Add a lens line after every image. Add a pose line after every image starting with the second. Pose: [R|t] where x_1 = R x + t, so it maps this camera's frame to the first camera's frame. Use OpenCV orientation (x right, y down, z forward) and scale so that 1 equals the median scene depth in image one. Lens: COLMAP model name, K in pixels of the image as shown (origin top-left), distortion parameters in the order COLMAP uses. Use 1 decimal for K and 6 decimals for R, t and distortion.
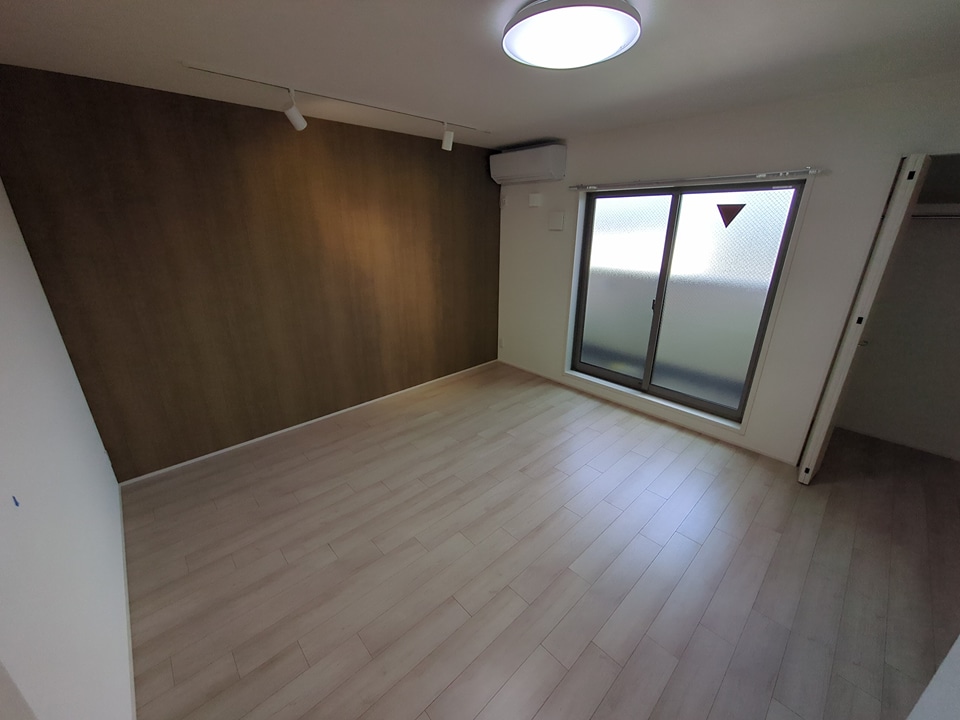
lens RADIAL K [[382.2, 0, 482.5], [0, 382.2, 354.8], [0, 0, 1]] dist [0.001844, 0.000127]
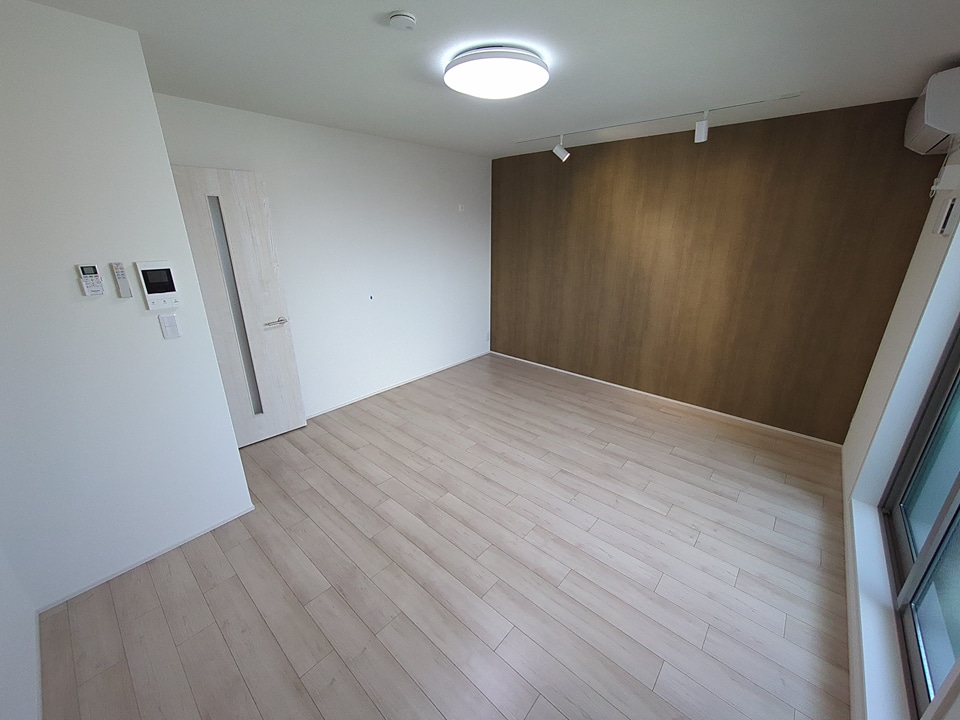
lens RADIAL K [[379.3, 0, 480.6], [0, 379.3, 357.6], [0, 0, 1]] dist [0.003160, 0.000135]
pose [[0.092967, 0.320329, -0.942733, 0.783065], [-0.332093, 0.902591, 0.273940, -0.137567], [0.938654, 0.287608, 0.190291, 0.451769]]
